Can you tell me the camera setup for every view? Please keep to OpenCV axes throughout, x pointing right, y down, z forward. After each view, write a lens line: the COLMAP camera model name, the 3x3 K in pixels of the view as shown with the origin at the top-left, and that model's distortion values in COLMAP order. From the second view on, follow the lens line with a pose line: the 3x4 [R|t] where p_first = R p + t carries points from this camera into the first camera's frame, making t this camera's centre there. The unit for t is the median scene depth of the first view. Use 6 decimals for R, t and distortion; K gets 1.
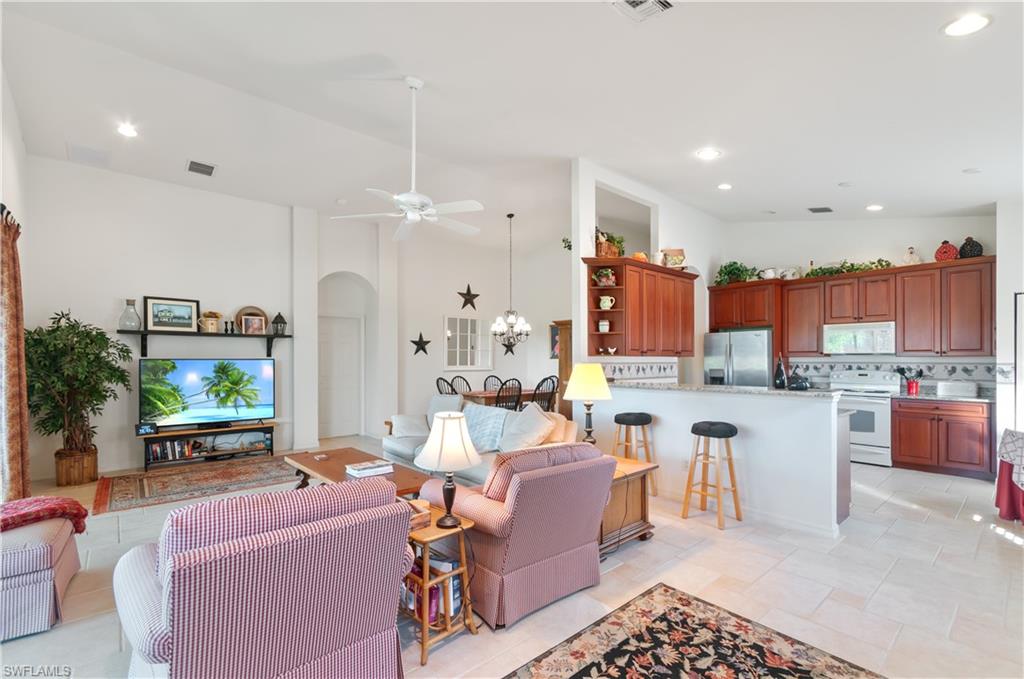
lens RADIAL K [[454.5, 0, 509.3], [0, 454.5, 358.2], [0, 0, 1]] dist [0.000420, -0.000186]
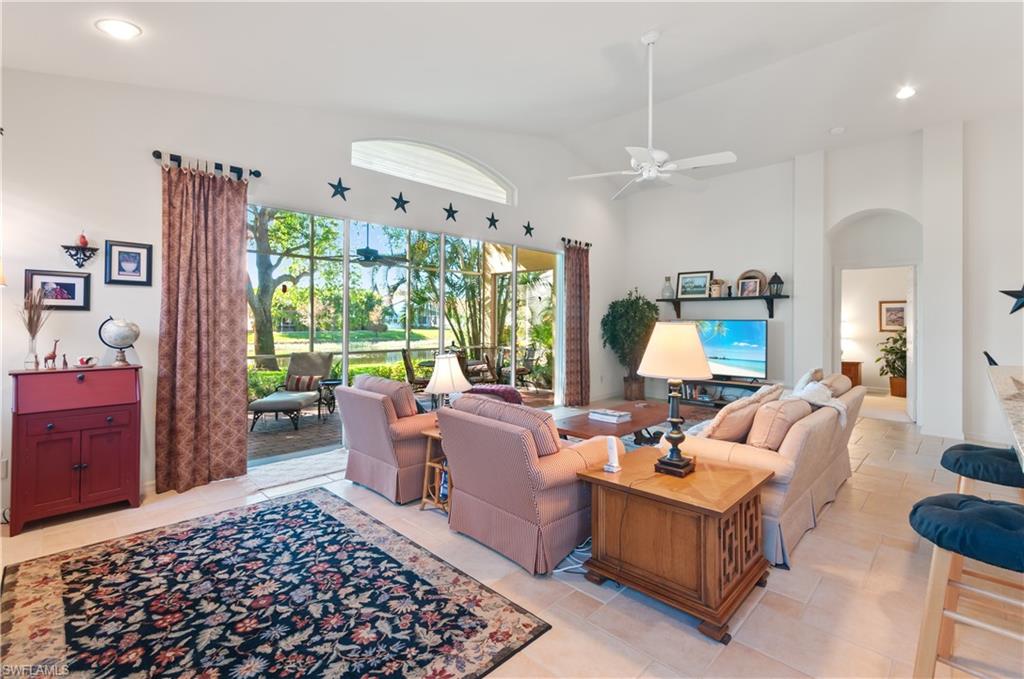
lens RADIAL K [[457.7, 0, 515.6], [0, 457.7, 320.0], [0, 0, 1]] dist [0.002854, 0.000371]
pose [[0.081024, -0.001574, -0.996711, 0.523138], [-0.001450, 0.999998, -0.001697, 0.004789], [0.996711, 0.001583, 0.081021, 0.438421]]
